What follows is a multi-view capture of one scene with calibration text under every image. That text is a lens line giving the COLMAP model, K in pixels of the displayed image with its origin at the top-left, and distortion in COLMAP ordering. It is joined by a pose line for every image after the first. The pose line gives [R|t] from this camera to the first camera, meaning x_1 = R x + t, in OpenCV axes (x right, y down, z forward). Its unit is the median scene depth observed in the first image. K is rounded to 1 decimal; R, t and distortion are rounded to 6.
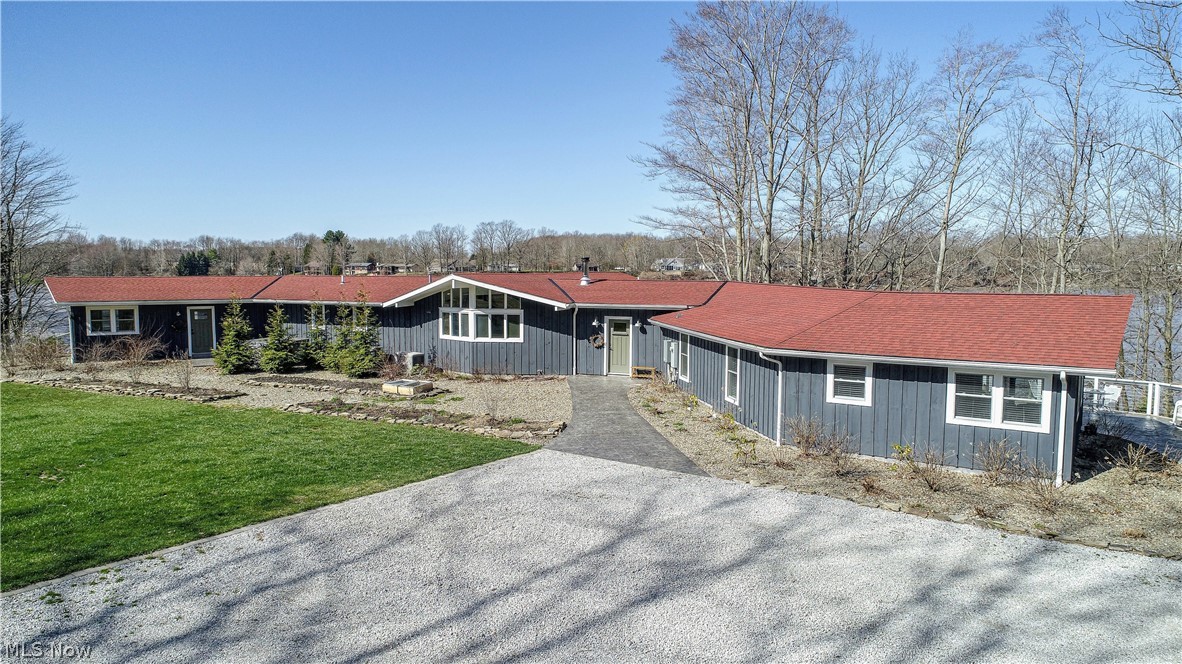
lens RADIAL K [[783.8, 0, 591.0], [0, 783.8, 332.0], [0, 0, 1]] dist [0.003112, -0.000849]
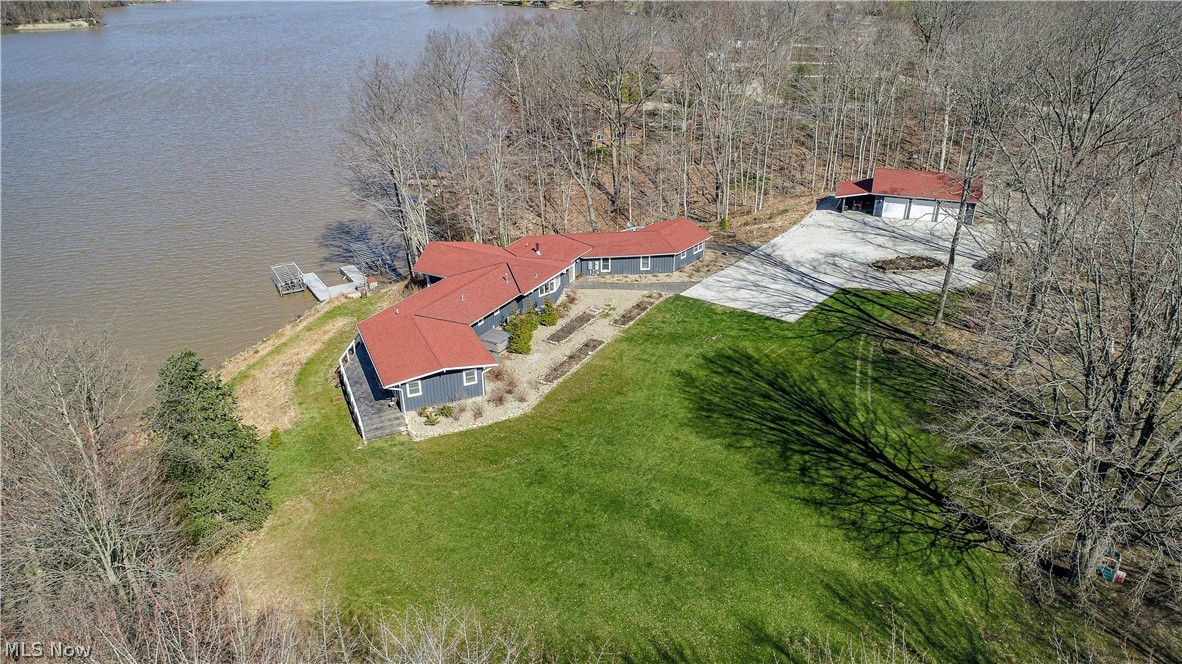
lens RADIAL K [[783.8, 0, 591.0], [0, 783.8, 332.0], [0, 0, 1]] dist [0.003112, -0.000849]
pose [[0.074772, -0.431499, 0.899009, -2.444065], [0.091920, 0.900677, 0.424654, -0.920542], [-0.992955, 0.050885, 0.107009, 0.638278]]
